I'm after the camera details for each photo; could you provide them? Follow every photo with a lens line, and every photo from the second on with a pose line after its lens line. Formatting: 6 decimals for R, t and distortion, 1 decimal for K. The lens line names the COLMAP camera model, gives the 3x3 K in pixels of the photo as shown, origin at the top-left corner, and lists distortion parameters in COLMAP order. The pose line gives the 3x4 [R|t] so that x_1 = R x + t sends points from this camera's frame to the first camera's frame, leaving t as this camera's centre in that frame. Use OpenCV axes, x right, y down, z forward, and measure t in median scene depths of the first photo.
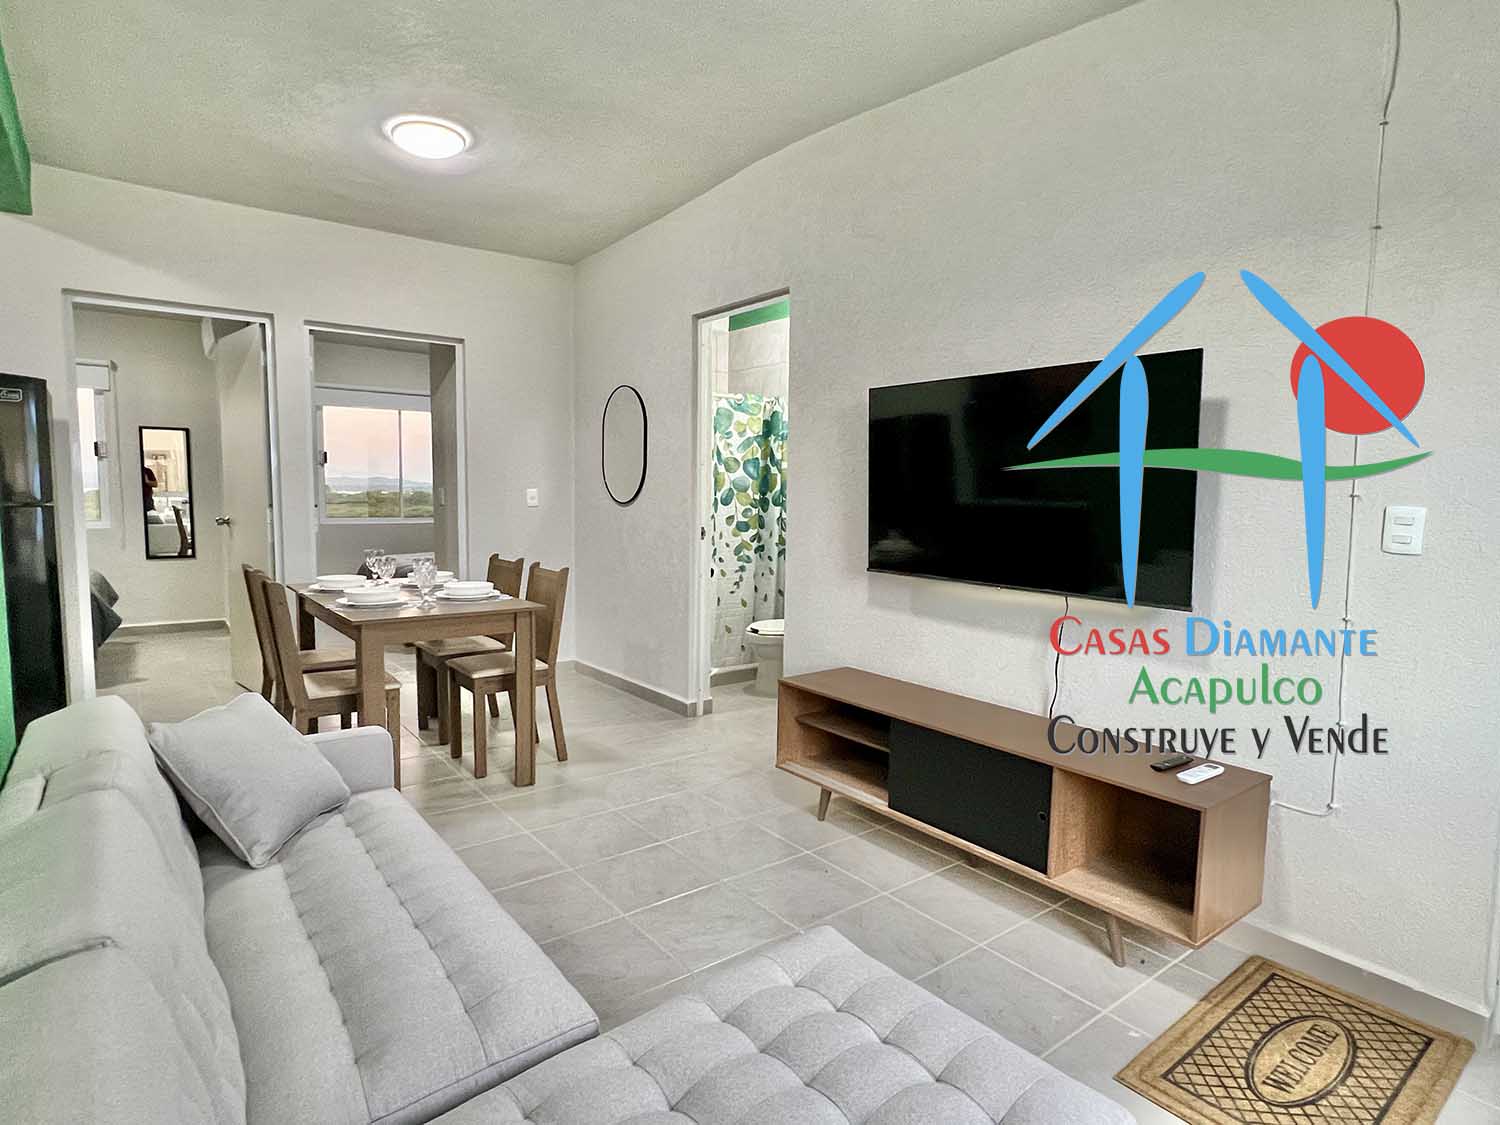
lens RADIAL K [[812.6, 0, 743.4], [0, 812.6, 560.2], [0, 0, 1]] dist [-0.004825, 0.001836]
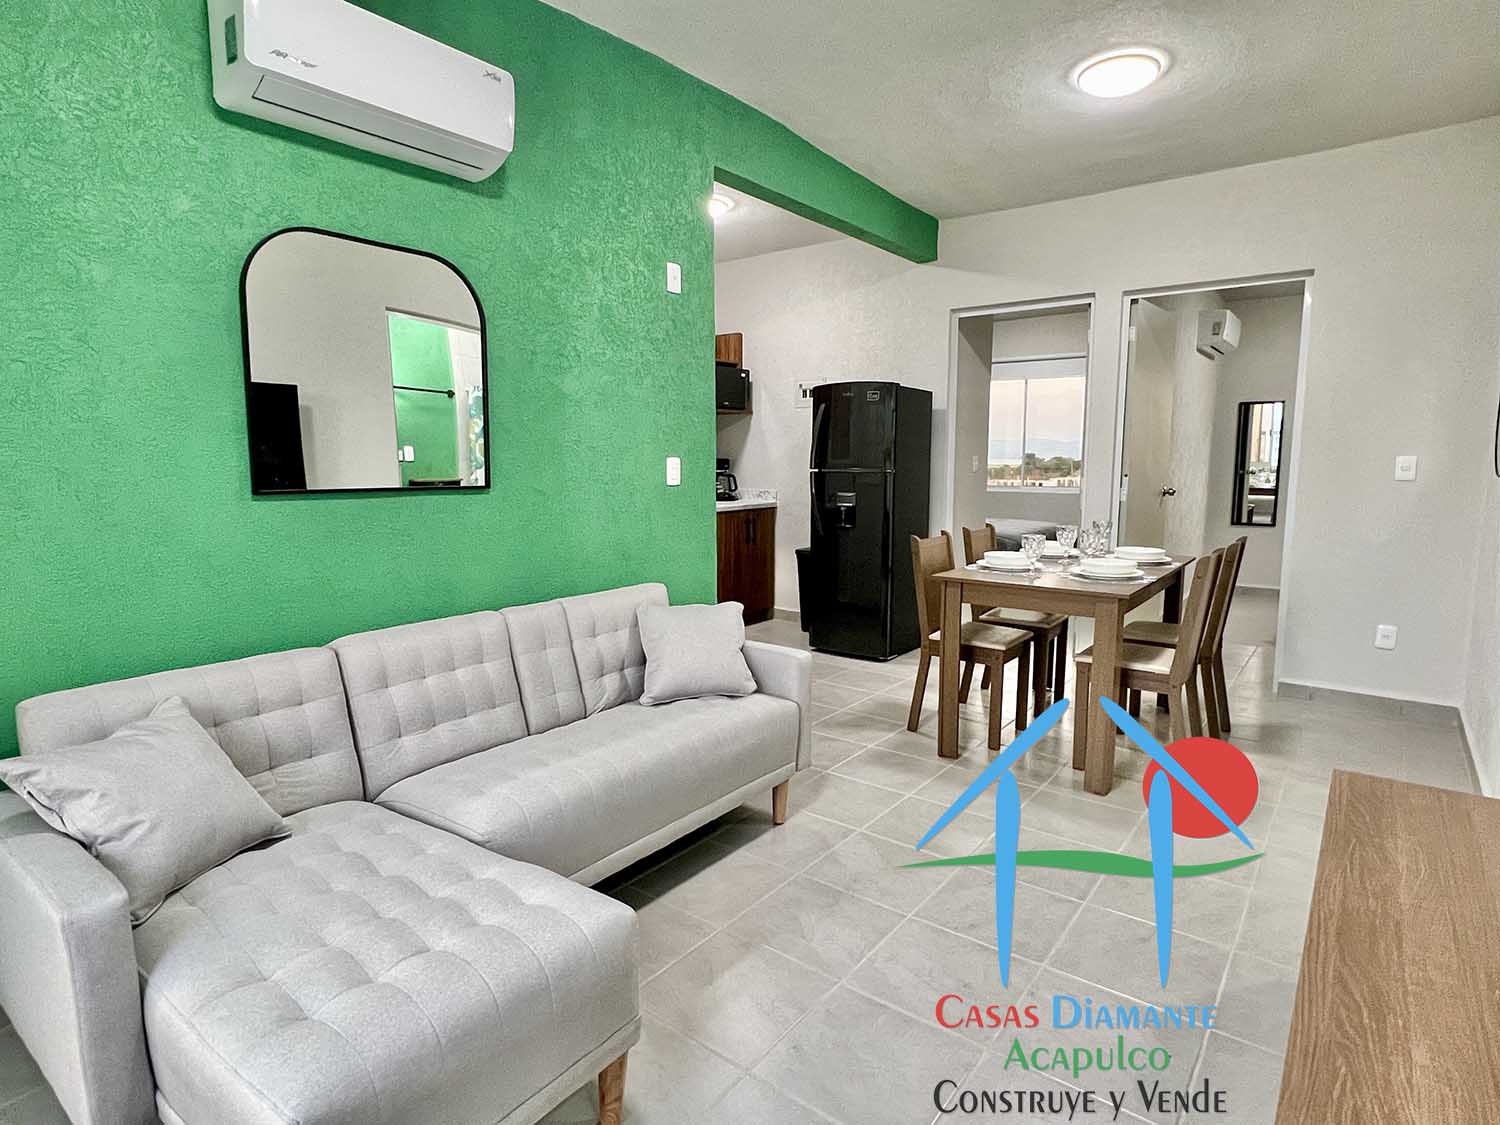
lens RADIAL K [[812.6, 0, 745.6], [0, 812.6, 559.3], [0, 0, 1]] dist [-0.004825, 0.001836]
pose [[0.253396, 0.109193, -0.961180, 0.295593], [-0.078317, 0.992663, 0.092122, -0.017148], [0.964187, 0.051933, 0.260089, 0.251313]]
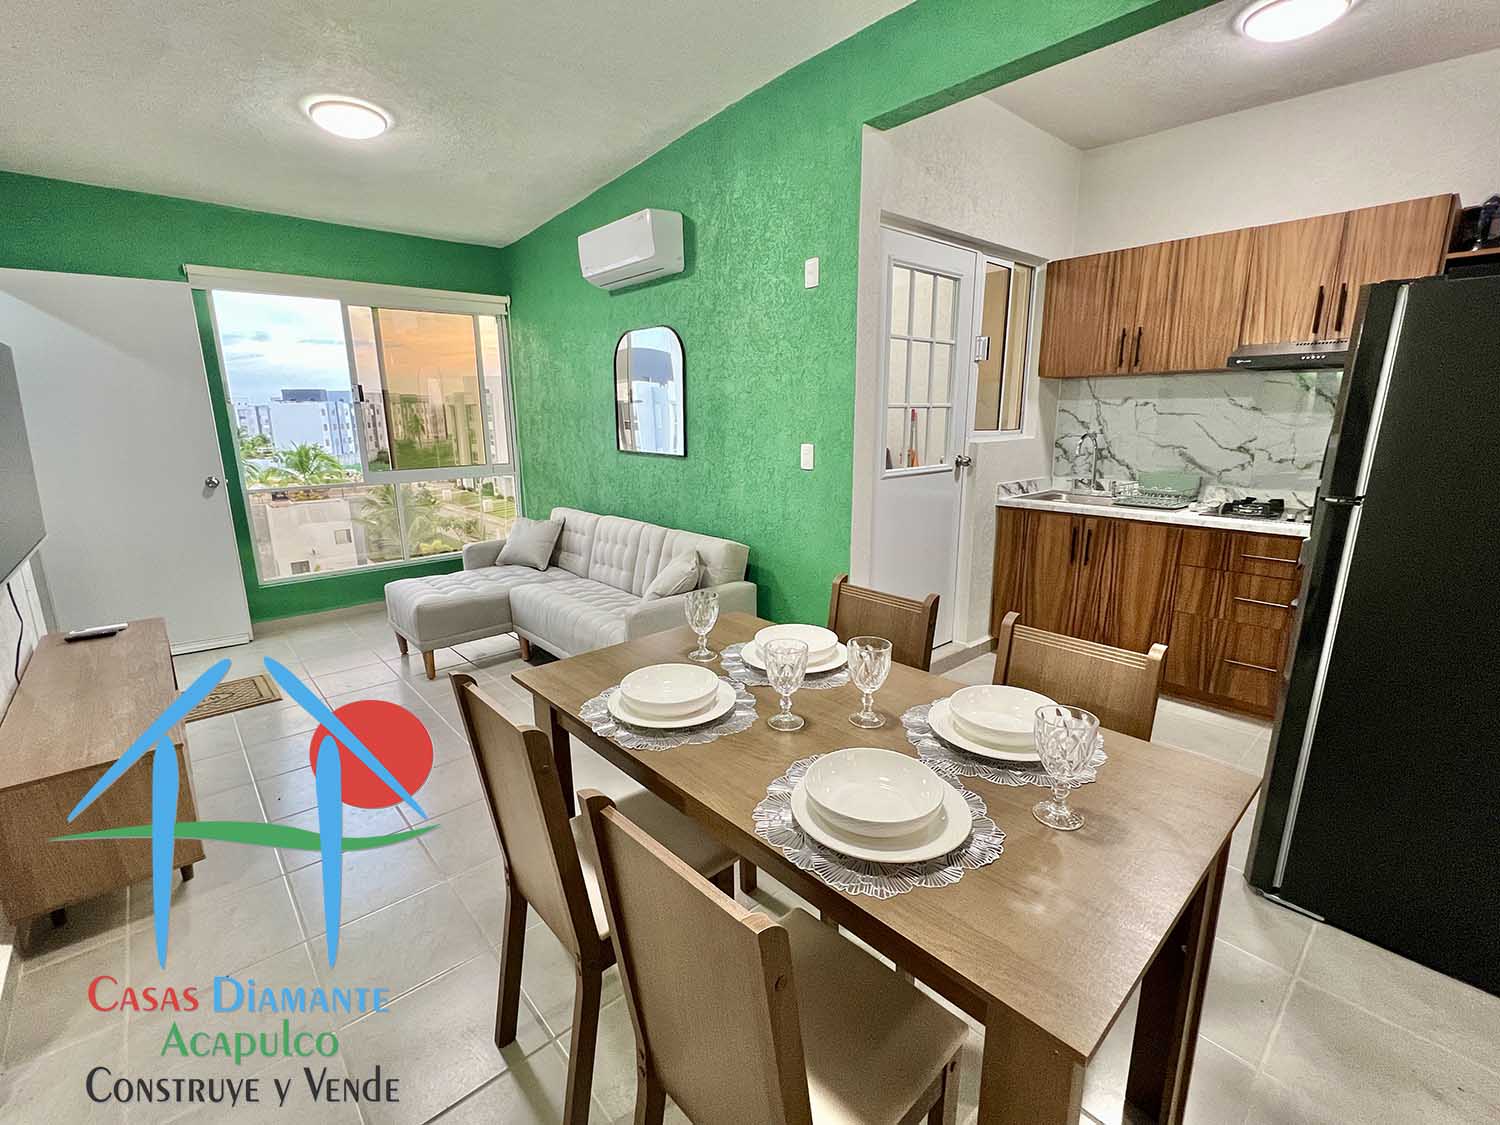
lens RADIAL K [[672.1, 0, 742.8], [0, 672.1, 561.2], [0, 0, 1]] dist [-0.002942, 0.000733]
pose [[-0.997995, 0.010257, -0.062456, -0.244669], [-0.009195, 0.952817, 0.303407, -0.111008], [0.062621, 0.303373, -0.950812, 0.928332]]
